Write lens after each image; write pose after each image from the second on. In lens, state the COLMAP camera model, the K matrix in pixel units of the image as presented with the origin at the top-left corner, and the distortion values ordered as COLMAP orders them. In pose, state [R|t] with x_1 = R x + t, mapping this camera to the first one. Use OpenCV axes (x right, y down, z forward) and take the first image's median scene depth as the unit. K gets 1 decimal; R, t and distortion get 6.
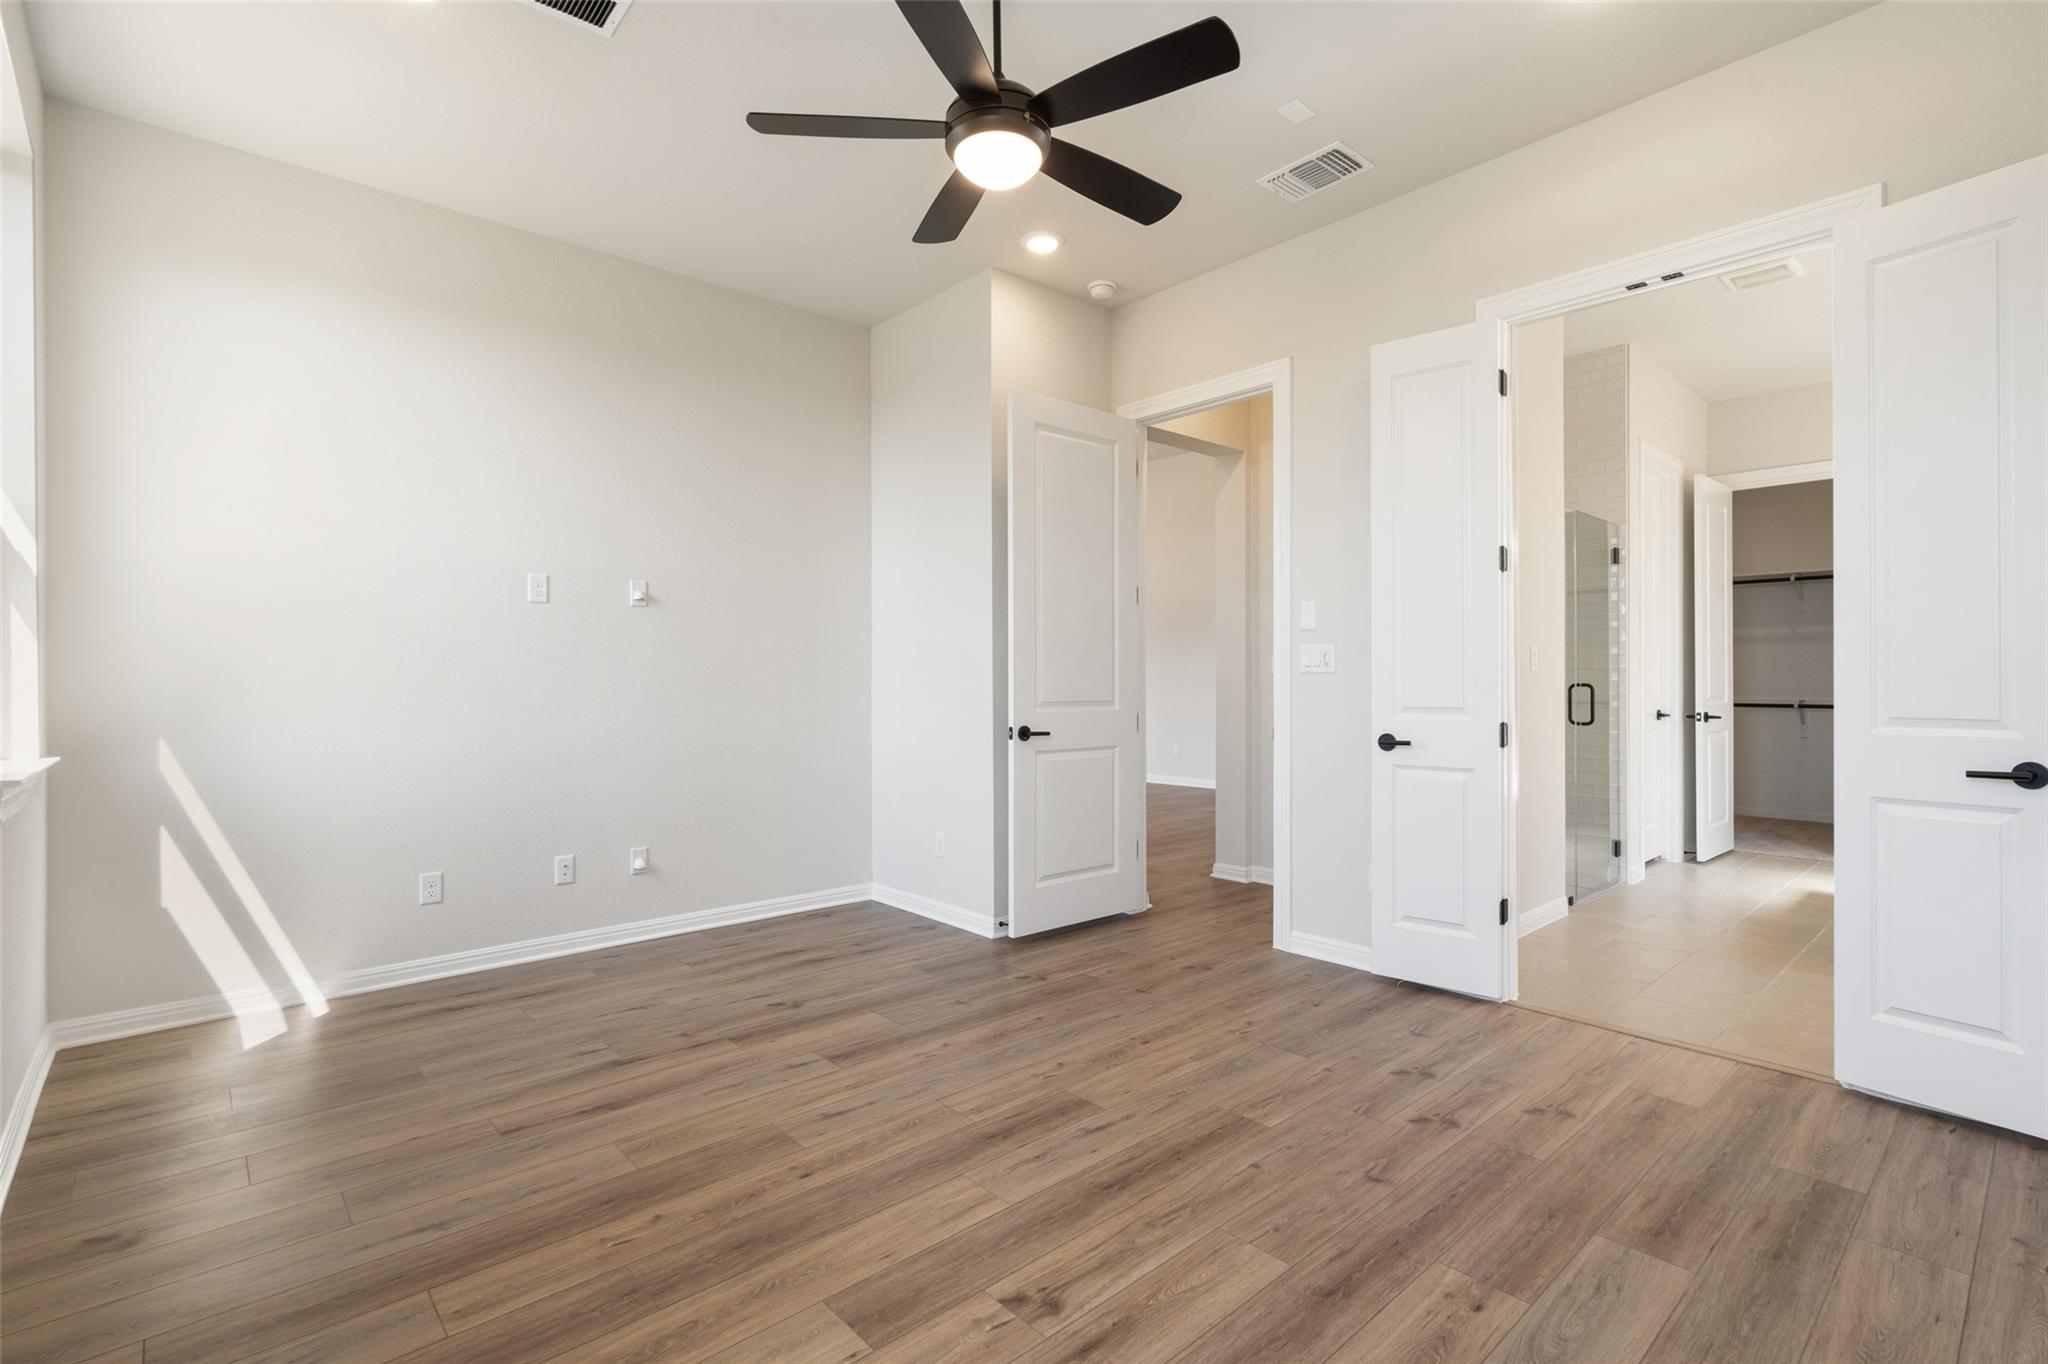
lens RADIAL K [[944.9, 0, 1034.7], [0, 944.9, 686.9], [0, 0, 1]] dist [0.000162, 0.001613]
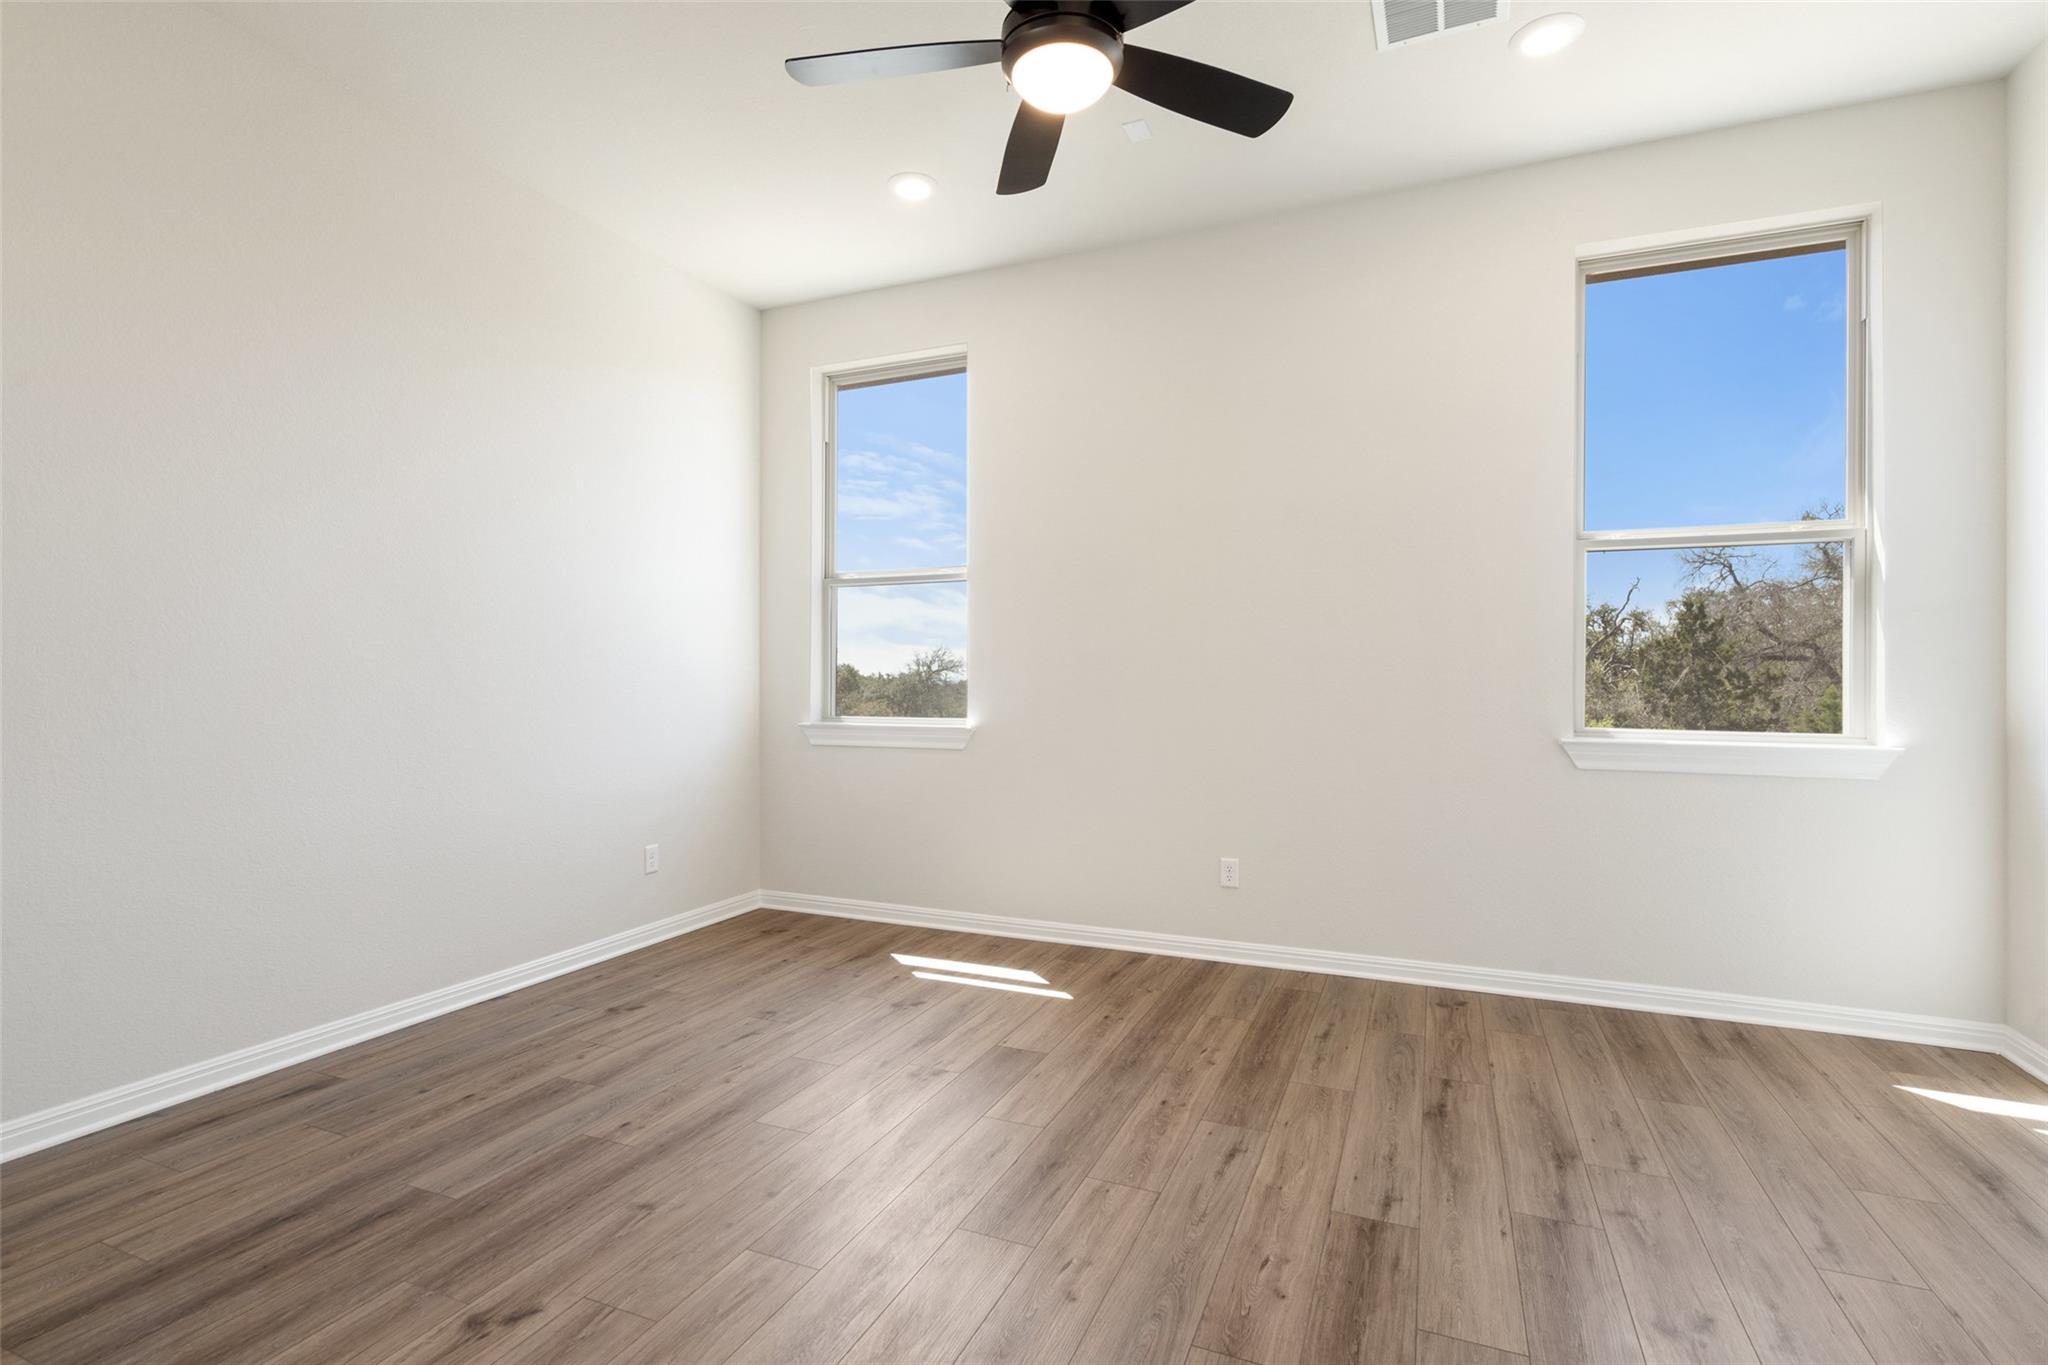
lens RADIAL K [[944.9, 0, 1024.9], [0, 944.9, 683.2], [0, 0, 1]] dist [0.000162, 0.001613]
pose [[-0.909828, 0.002351, -0.414980, 0.364964], [-0.000638, 0.999975, 0.007062, -0.010928], [0.414986, 0.006690, -0.909803, 1.811533]]
